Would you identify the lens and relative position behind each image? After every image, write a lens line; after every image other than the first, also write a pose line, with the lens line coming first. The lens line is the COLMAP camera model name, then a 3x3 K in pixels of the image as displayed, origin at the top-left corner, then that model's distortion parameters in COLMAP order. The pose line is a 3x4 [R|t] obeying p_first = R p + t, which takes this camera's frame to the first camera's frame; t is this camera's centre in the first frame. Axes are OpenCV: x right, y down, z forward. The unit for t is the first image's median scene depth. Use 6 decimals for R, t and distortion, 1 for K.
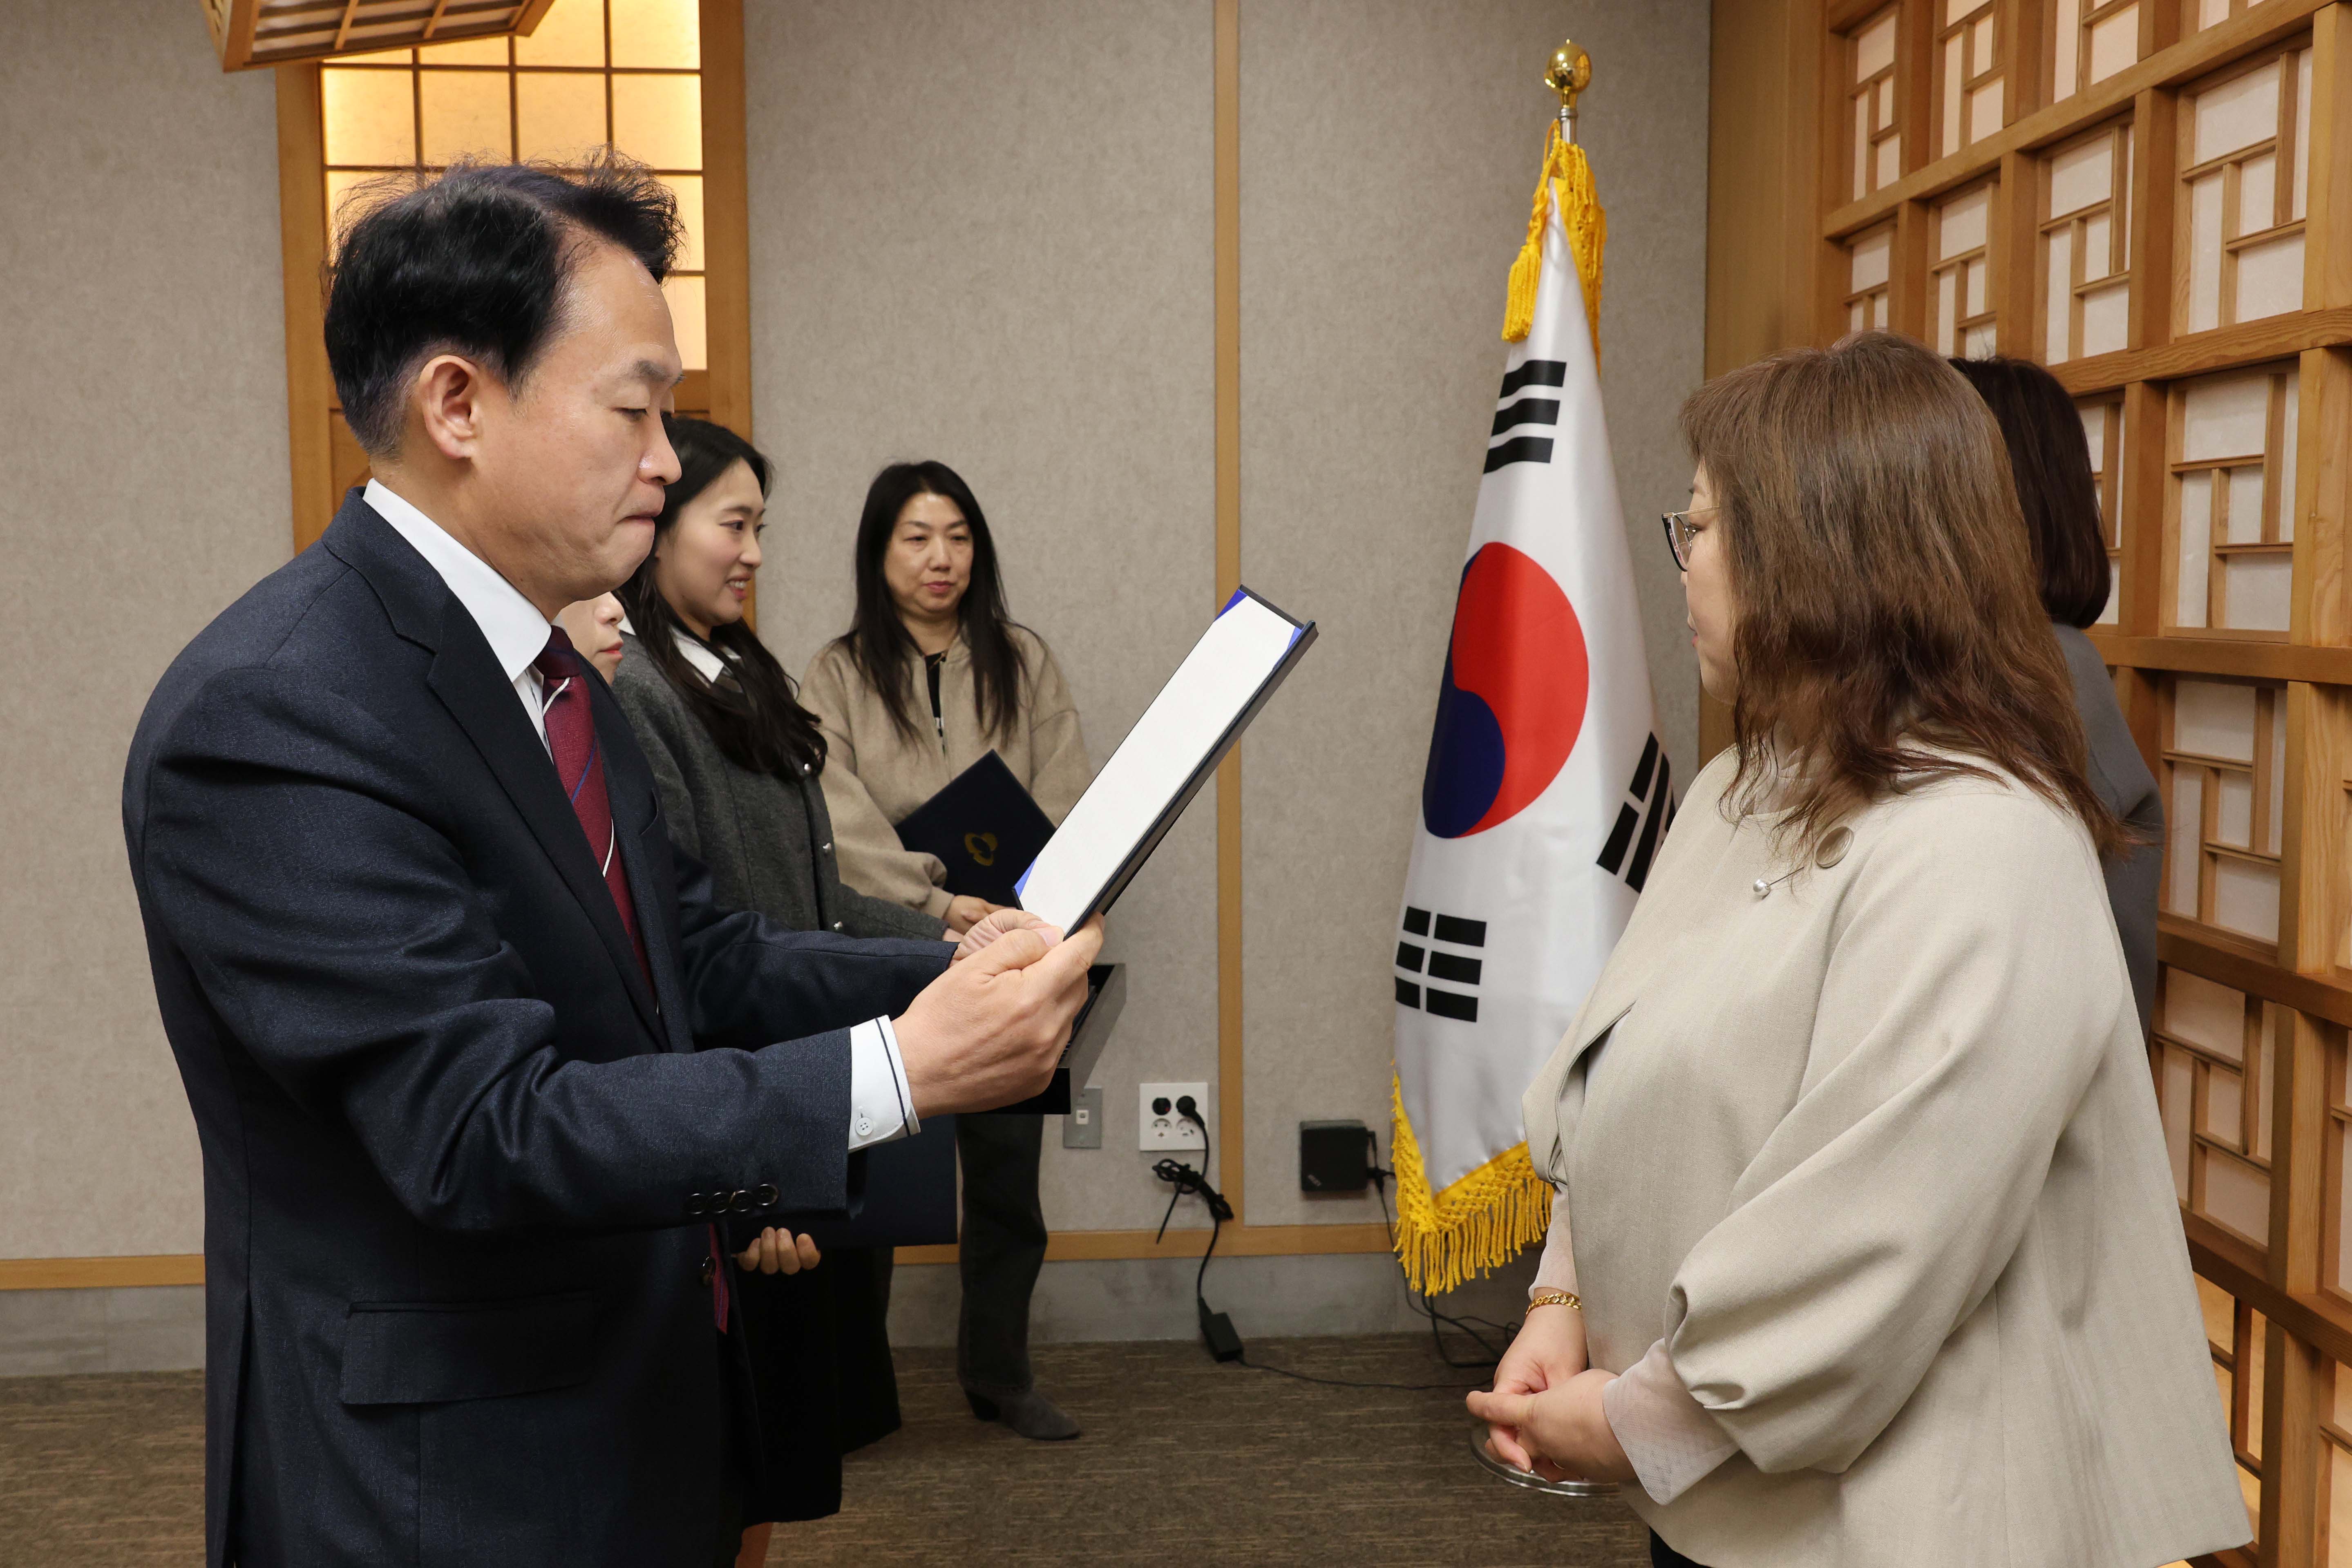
lens RADIAL K [[2066.5, 0, 1200.7], [0, 2066.5, 752.5], [0, 0, 1]] dist [0.037704, -0.003417]
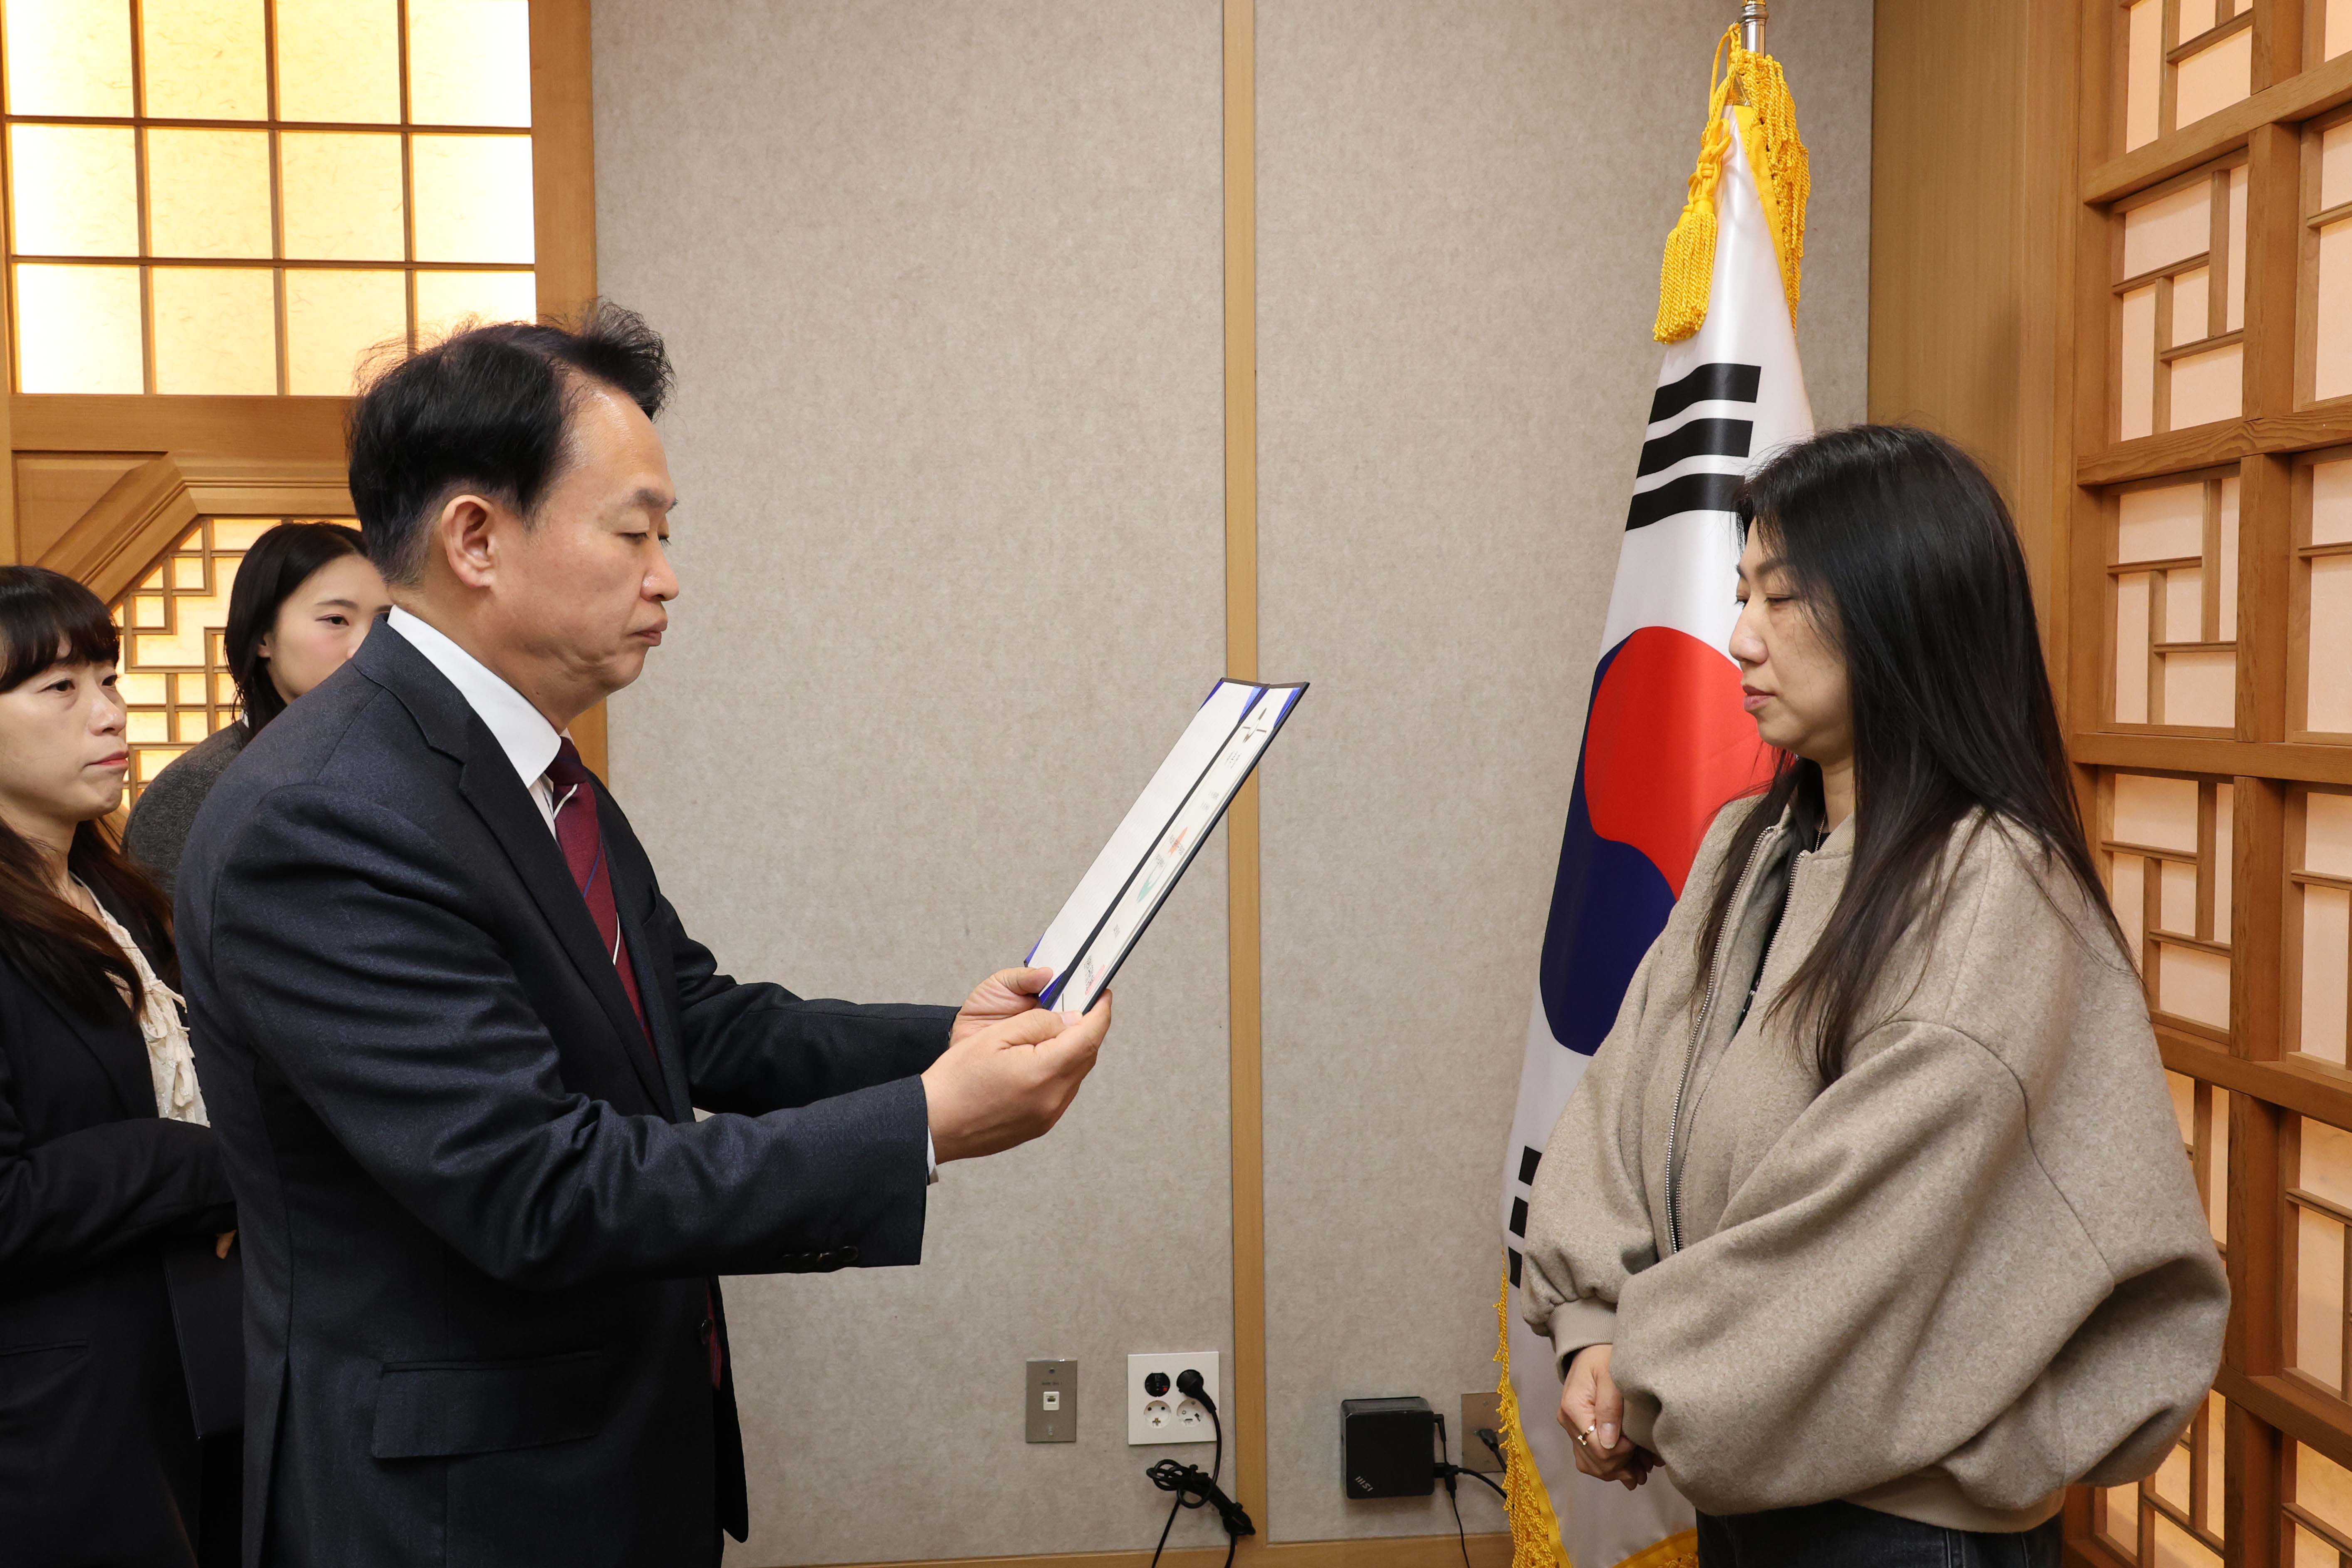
lens RADIAL K [[1928.4, 0, 1164.8], [0, 1928.4, 775.0], [0, 0, 1]] dist [0.029604, -0.006028]
pose [[0.999802, -0.006015, 0.018992, -0.028981], [0.006510, 0.999638, -0.026090, -0.031174], [-0.018828, 0.026209, 0.999479, 0.307371]]
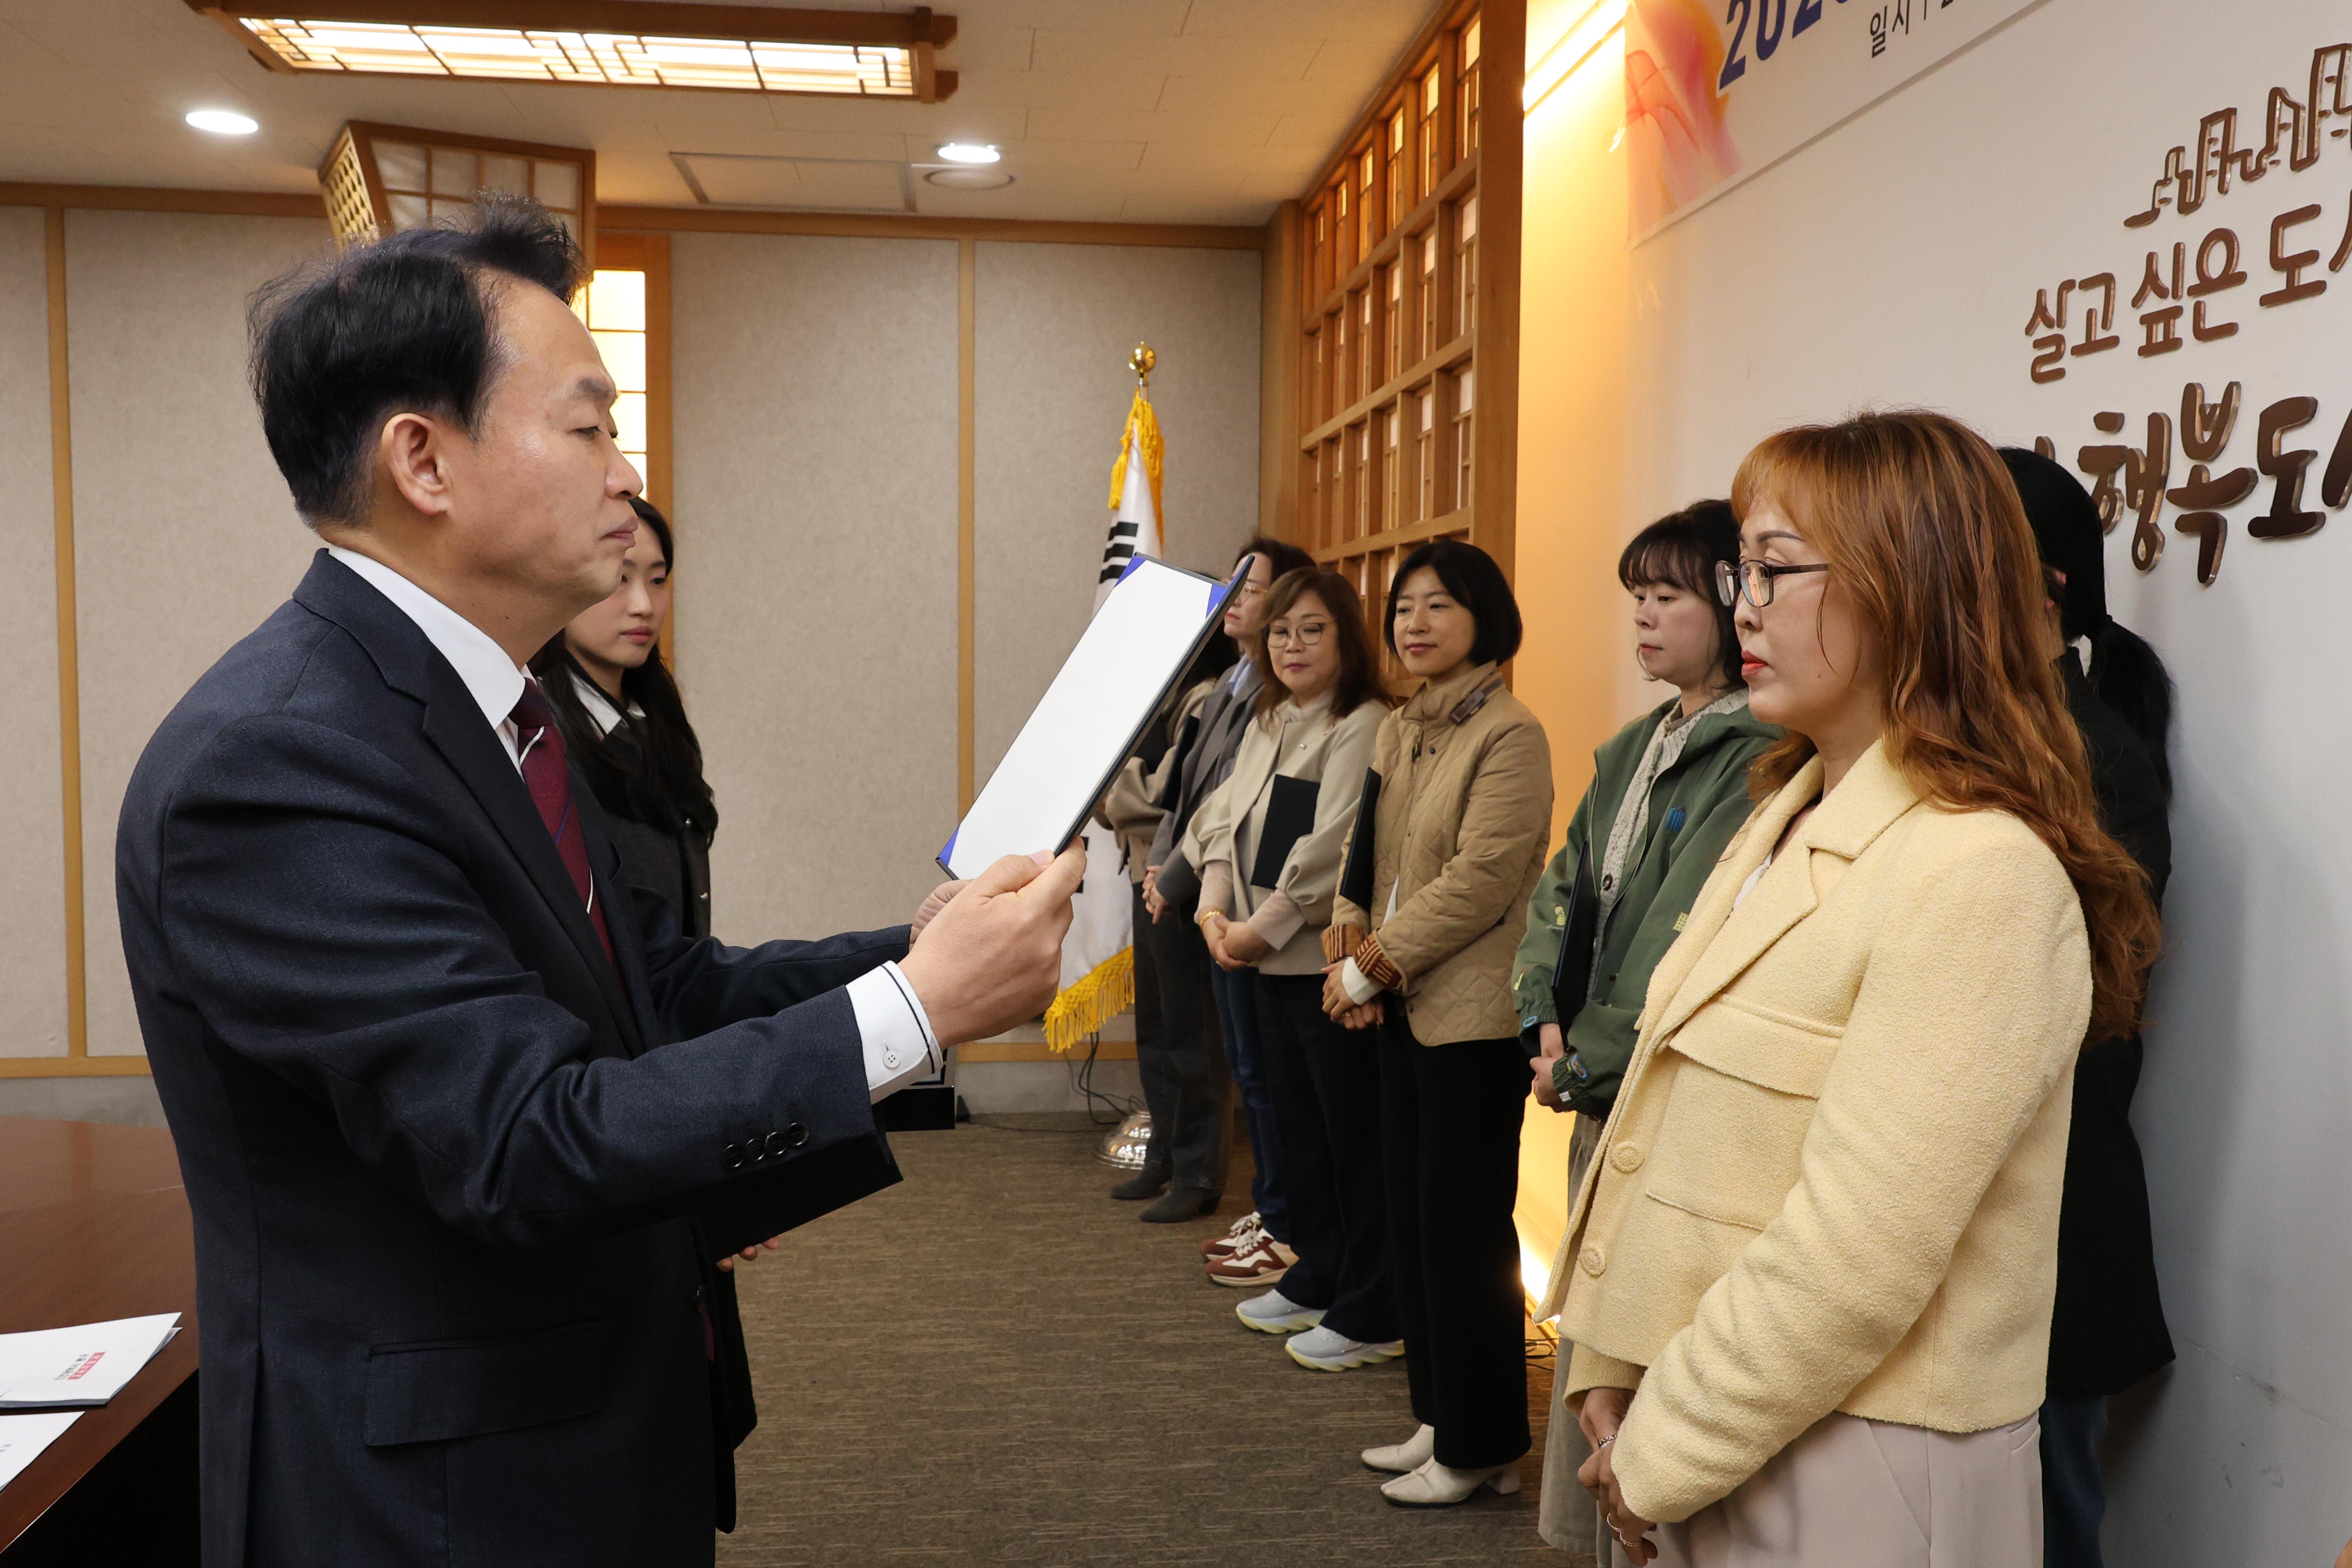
lens RADIAL K [[2015.7, 0, 1188.8], [0, 2015.7, 770.4], [0, 0, 1]] dist [0.045170, -0.004247]
pose [[0.999180, 0.010198, 0.039177, 0.129509], [-0.009574, 0.999825, -0.016086, 0.041912], [-0.039334, 0.015698, 0.999103, -0.607117]]
